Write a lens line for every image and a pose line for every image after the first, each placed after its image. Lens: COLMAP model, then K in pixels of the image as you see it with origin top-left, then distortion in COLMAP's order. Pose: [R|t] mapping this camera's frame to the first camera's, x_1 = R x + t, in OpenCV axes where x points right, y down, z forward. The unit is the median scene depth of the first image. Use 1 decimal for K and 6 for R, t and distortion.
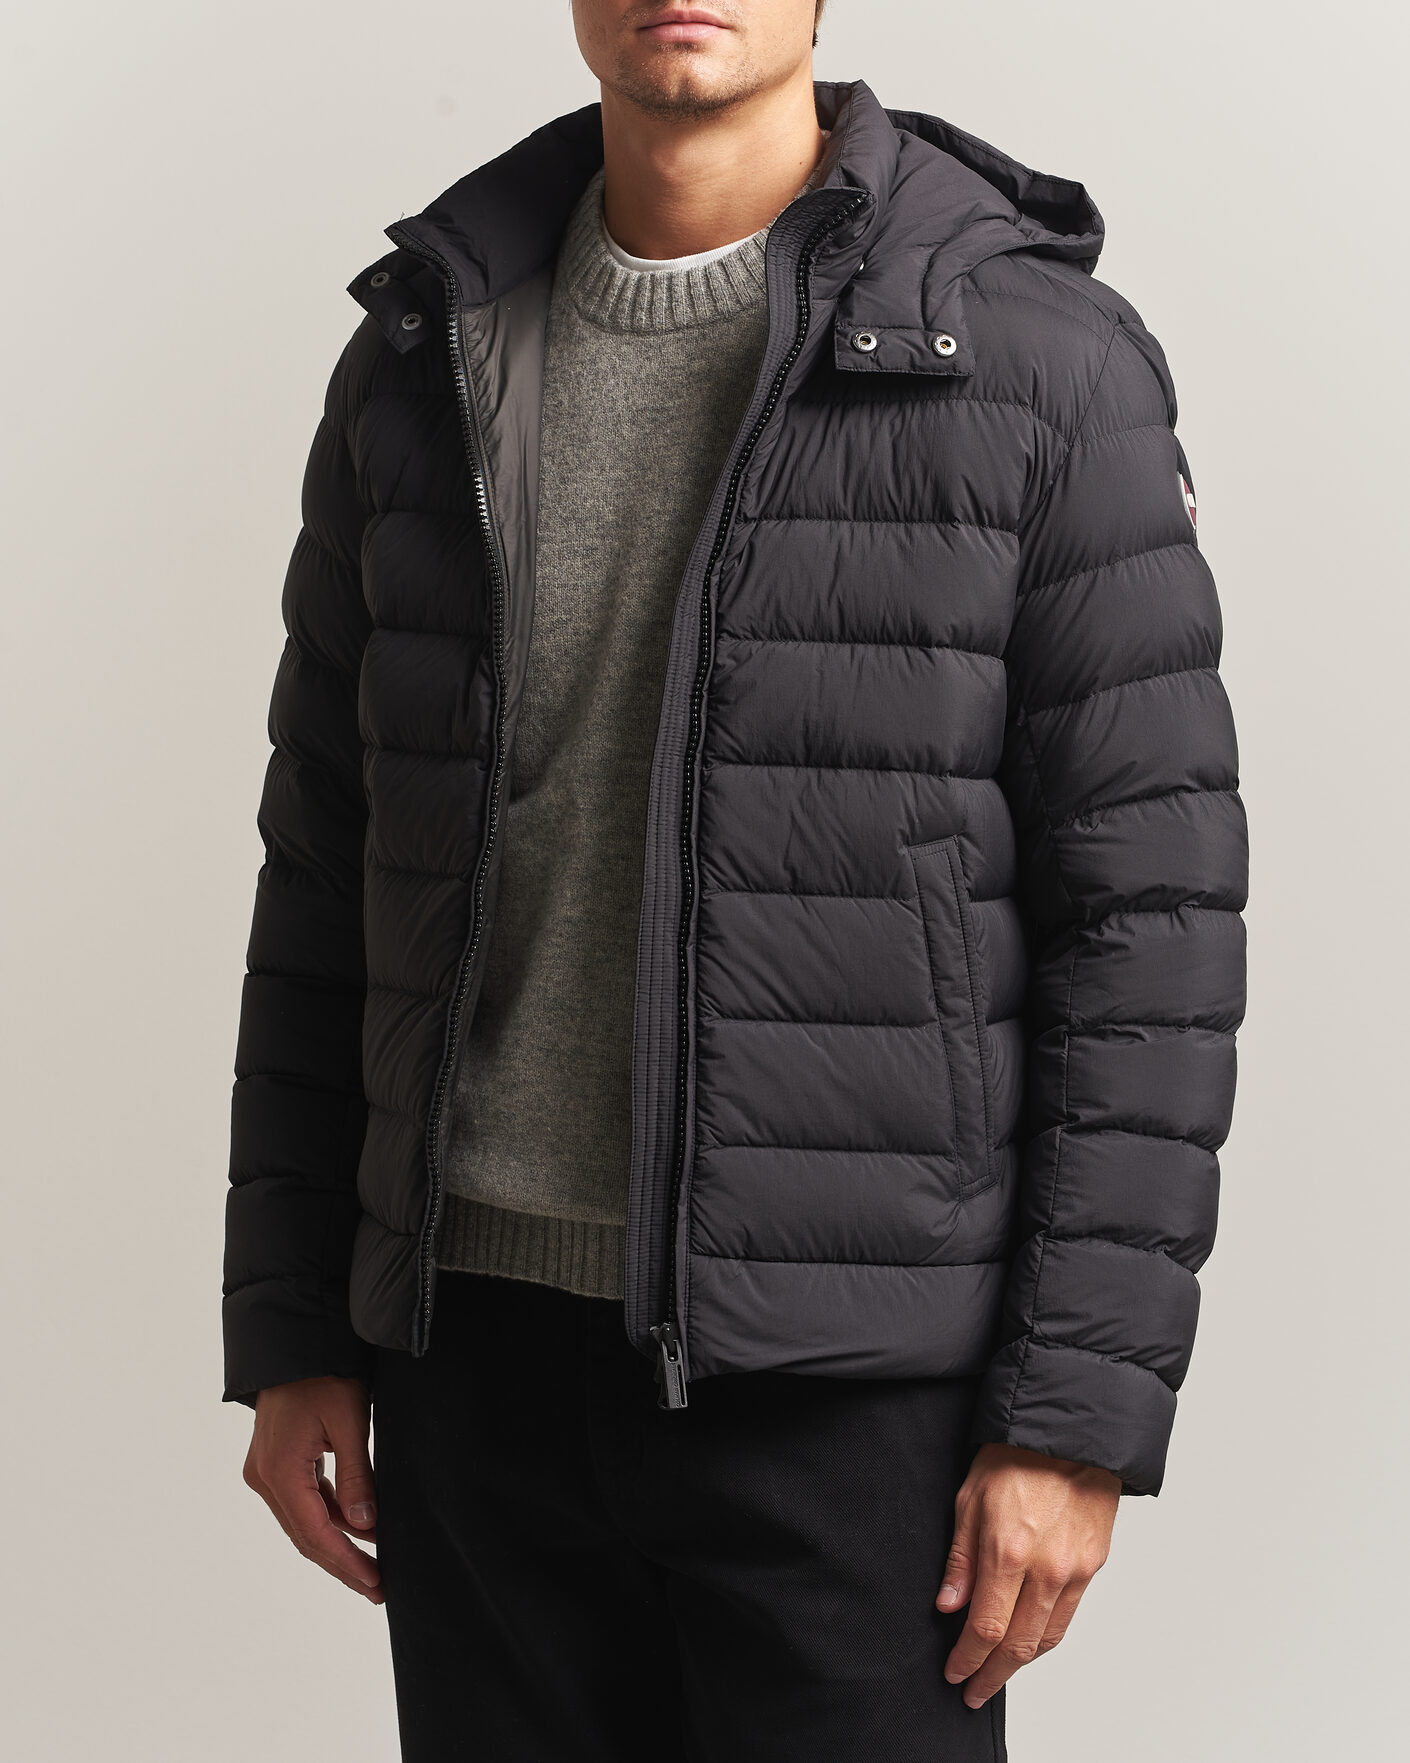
lens RADIAL K [[4721.7, 0, 705.0], [0, 4721.7, 881.5], [0, 0, 1]] dist [-0.417090, 11.589142]
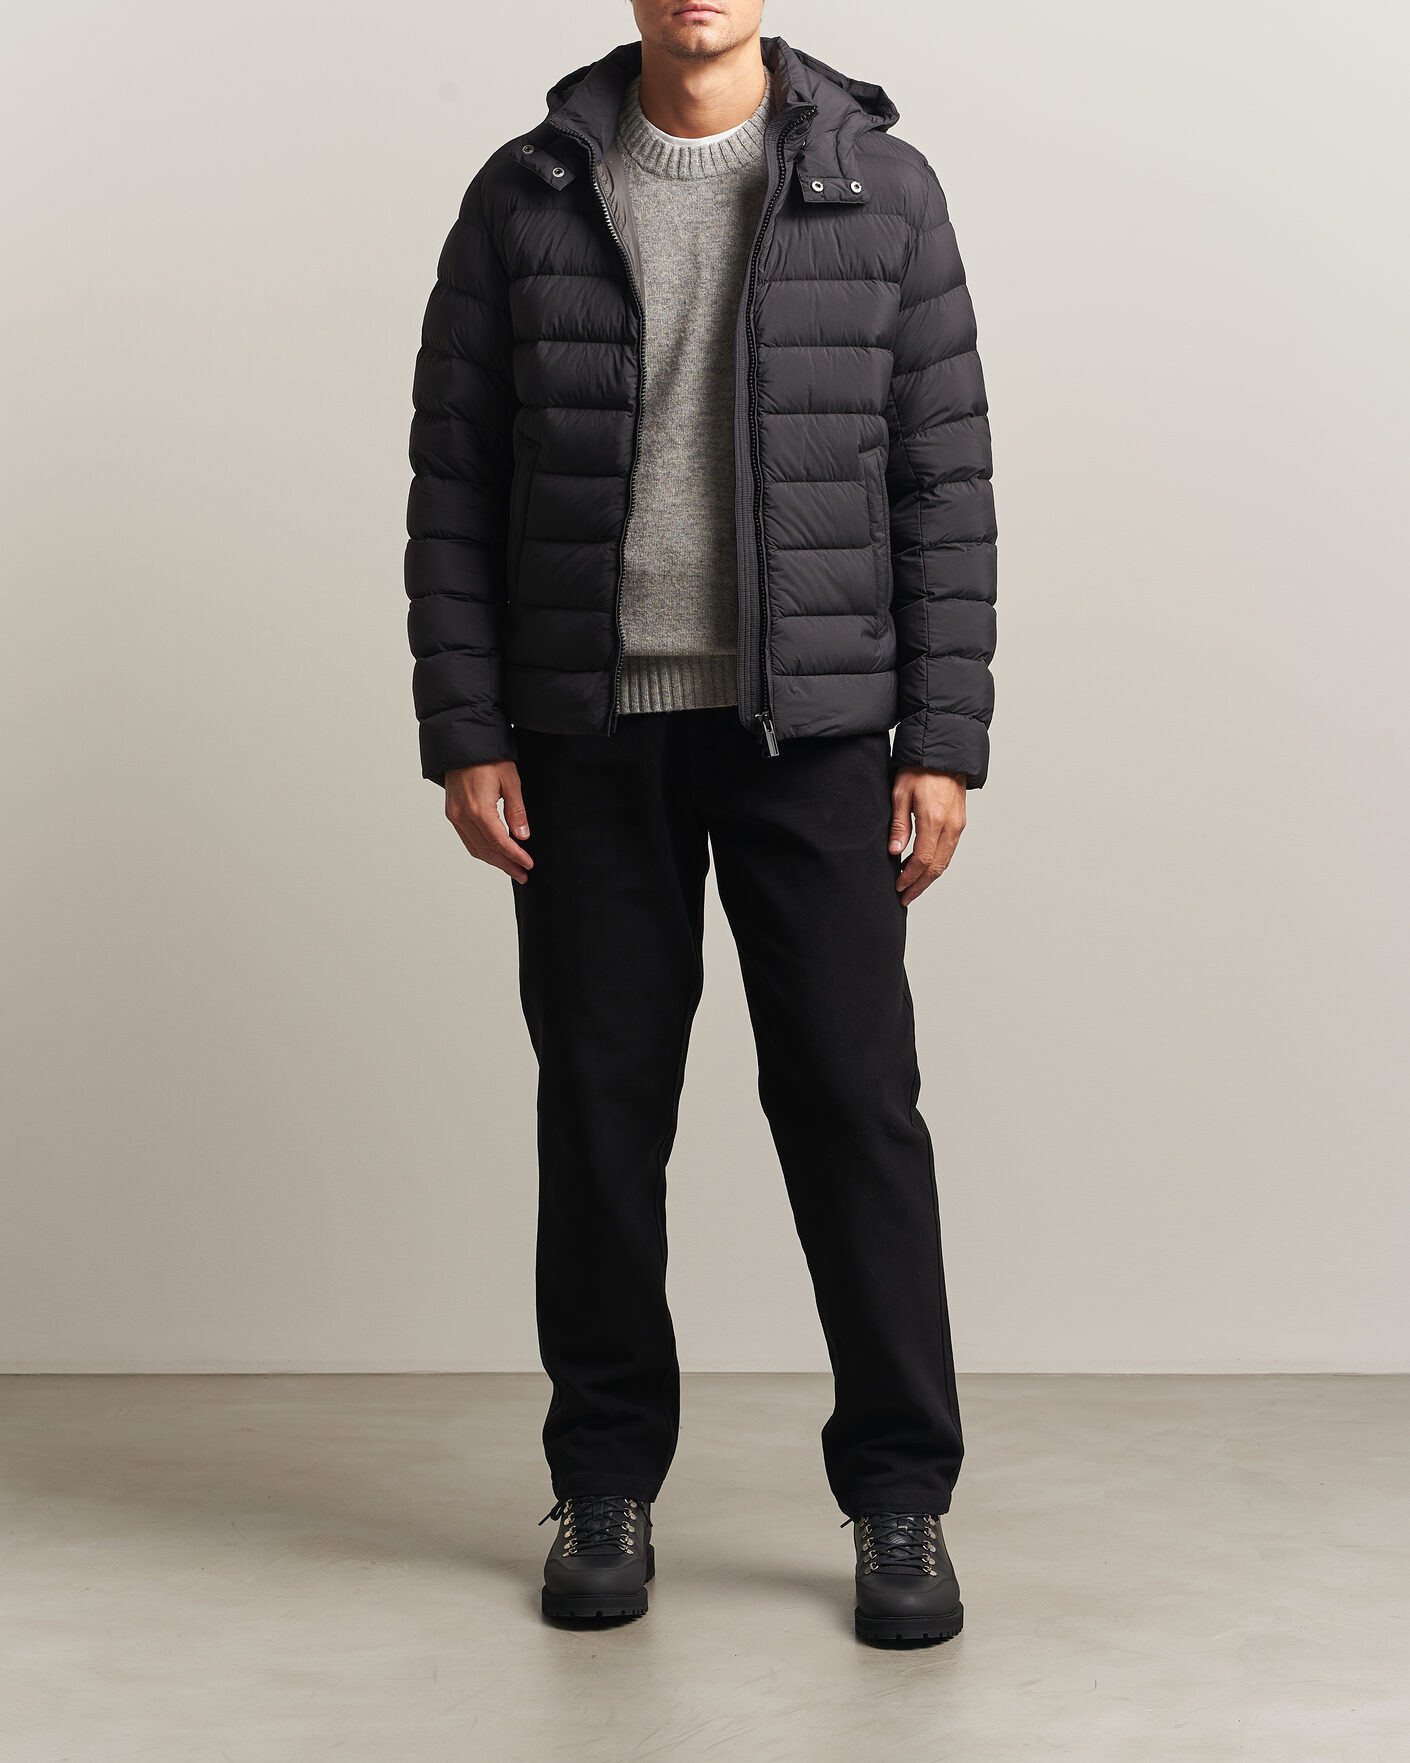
lens RADIAL K [[4792.6, 0, 705.0], [0, 4792.6, 881.5], [0, 0, 1]] dist [-0.121381, -0.684113]
pose [[0.945858, -0.077918, 0.315091, -0.623481], [0.048869, 0.993879, 0.099074, -0.029549], [-0.320882, -0.078312, 0.943876, -0.791473]]
